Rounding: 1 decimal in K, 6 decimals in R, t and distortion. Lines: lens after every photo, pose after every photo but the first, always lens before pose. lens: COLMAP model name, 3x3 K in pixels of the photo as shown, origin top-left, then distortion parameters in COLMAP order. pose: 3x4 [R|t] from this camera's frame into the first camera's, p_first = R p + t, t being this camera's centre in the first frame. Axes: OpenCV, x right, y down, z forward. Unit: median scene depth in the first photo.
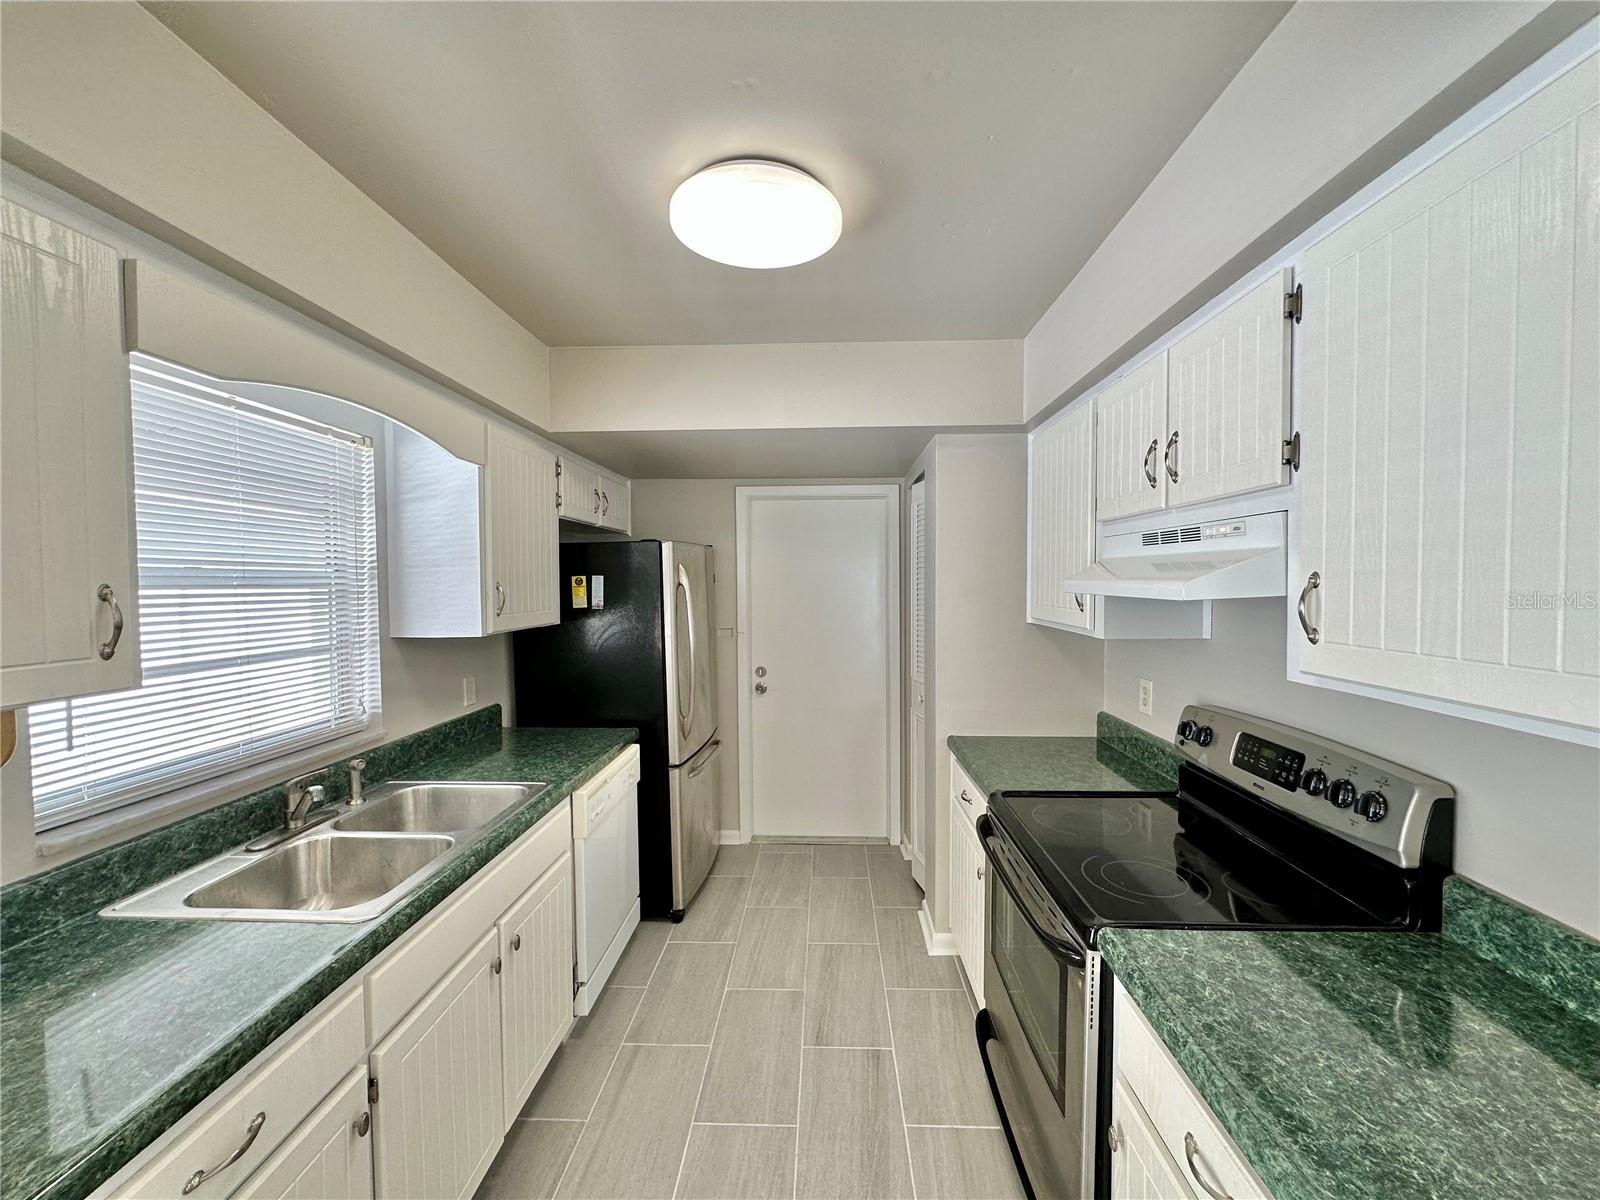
lens RADIAL K [[637.9, 0, 803.7], [0, 637.9, 599.6], [0, 0, 1]] dist [-0.003984, 0.000761]
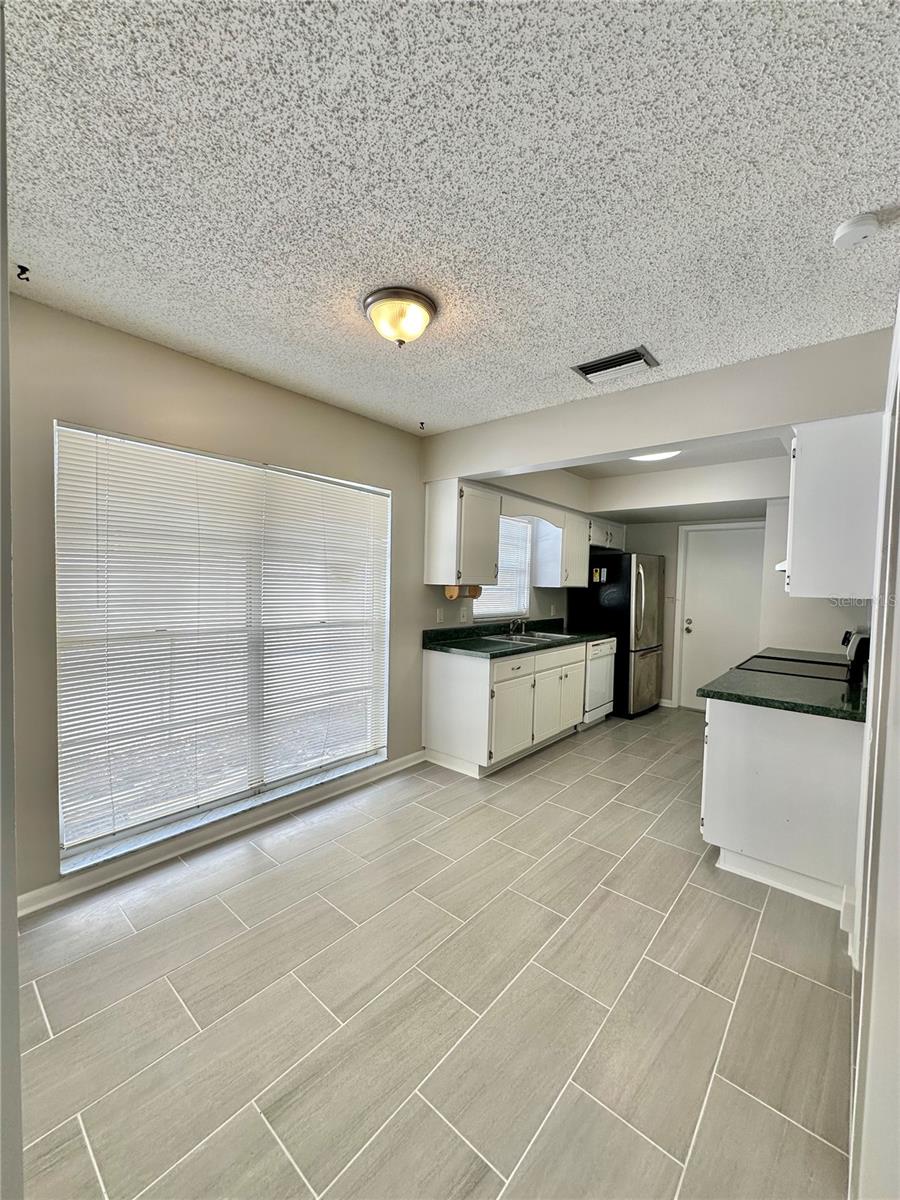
lens RADIAL K [[478.4, 0, 451.7], [0, 478.4, 596.9], [0, 0, 1]] dist [-0.003984, 0.000761]
pose [[0.782574, 0.048932, -0.620632, 0.502471], [-0.048685, 0.998663, 0.017348, 0.094108], [0.620651, 0.016639, 0.783910, -1.098923]]
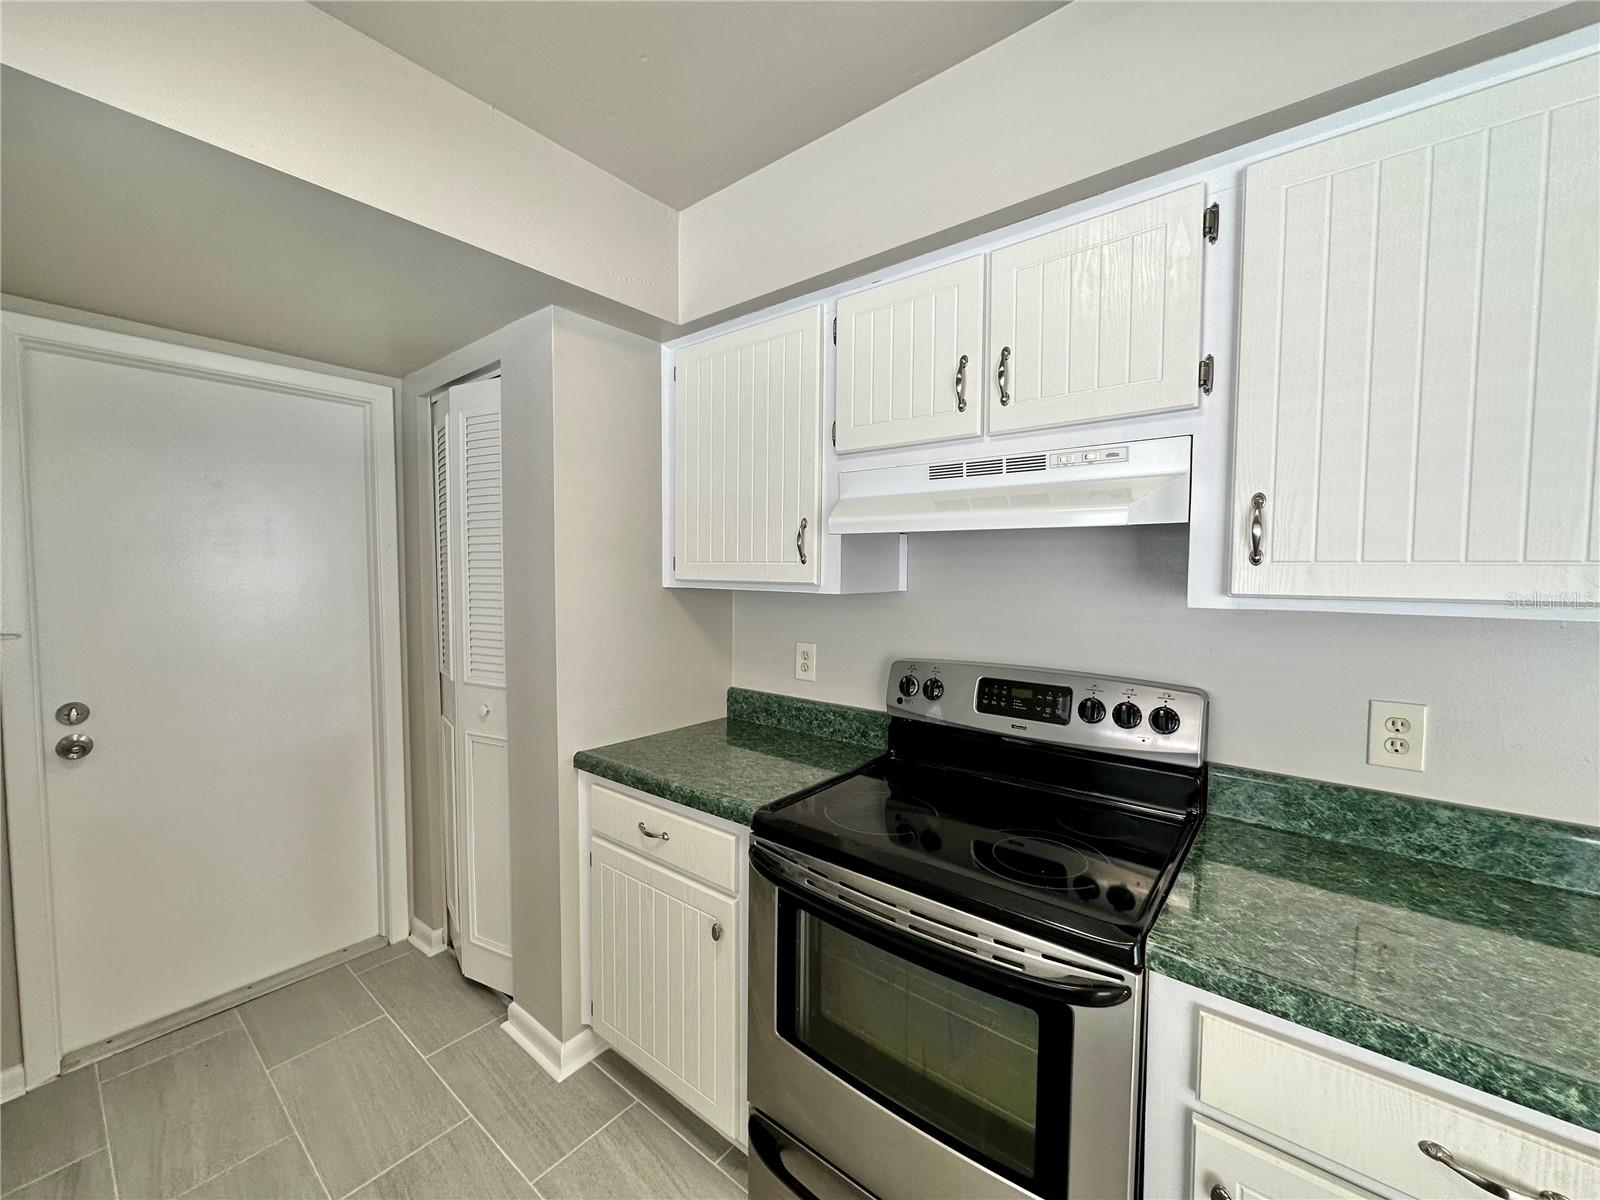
lens RADIAL K [[637.9, 0, 806.0], [0, 637.9, 599.5], [0, 0, 1]] dist [-0.003984, 0.000761]
pose [[0.597286, -0.028612, 0.801518, -0.224941], [0.016178, 0.999590, 0.023627, 0.046476], [-0.801865, -0.001145, 0.597504, 0.507864]]
